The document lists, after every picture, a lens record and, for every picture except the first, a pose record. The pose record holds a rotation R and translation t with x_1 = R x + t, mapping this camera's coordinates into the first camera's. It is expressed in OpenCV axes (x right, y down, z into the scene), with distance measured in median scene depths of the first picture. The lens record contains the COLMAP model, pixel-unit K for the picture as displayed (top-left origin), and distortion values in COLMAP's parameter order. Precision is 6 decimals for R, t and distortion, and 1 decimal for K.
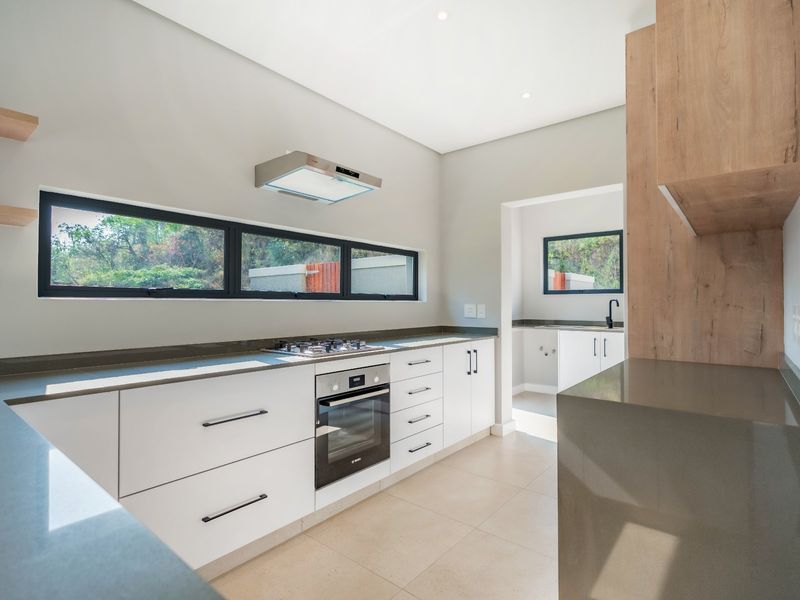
lens RADIAL K [[415.2, 0, 406.1], [0, 415.2, 297.6], [0, 0, 1]] dist [0.009319, 0.000996]
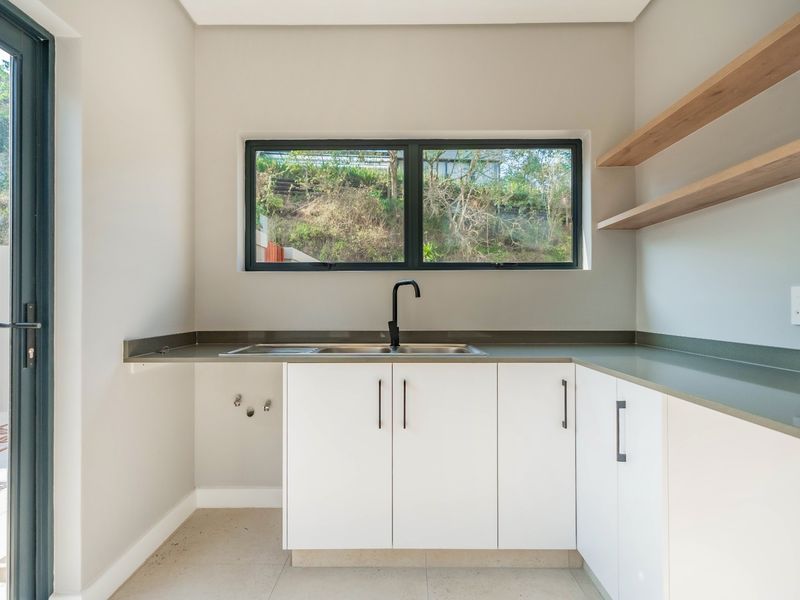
lens RADIAL K [[415.2, 0, 395.9], [0, 415.2, 298.4], [0, 0, 1]] dist [0.009319, 0.000996]
pose [[0.789720, 0.005600, 0.613442, 0.285083], [-0.004142, 0.999984, -0.003796, 0.030653], [-0.613453, 0.000456, 0.789731, 0.843442]]
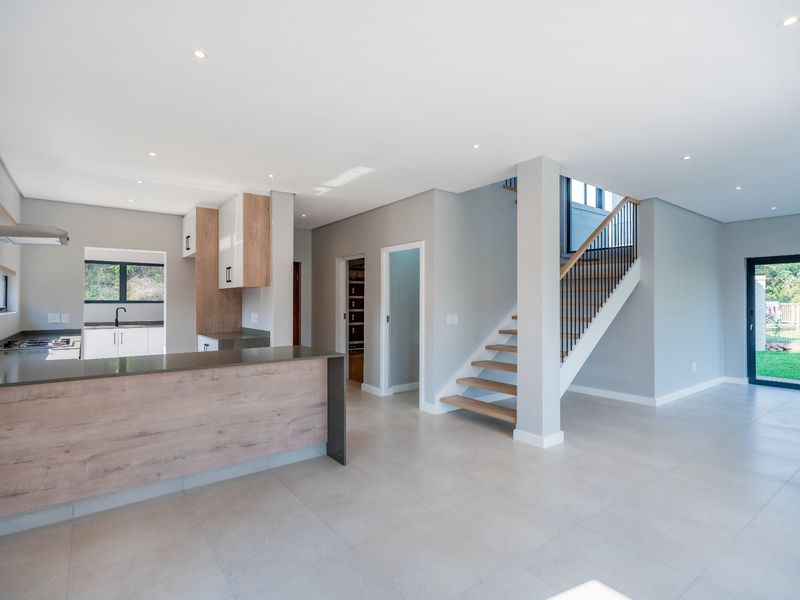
lens RADIAL K [[415.2, 0, 398.6], [0, 415.2, 297.6], [0, 0, 1]] dist [0.009319, 0.000996]
pose [[0.243373, 0.010928, 0.969871, -0.965661], [-0.012705, 0.999887, -0.008079, -0.042470], [-0.969850, -0.010356, 0.243484, -0.487539]]
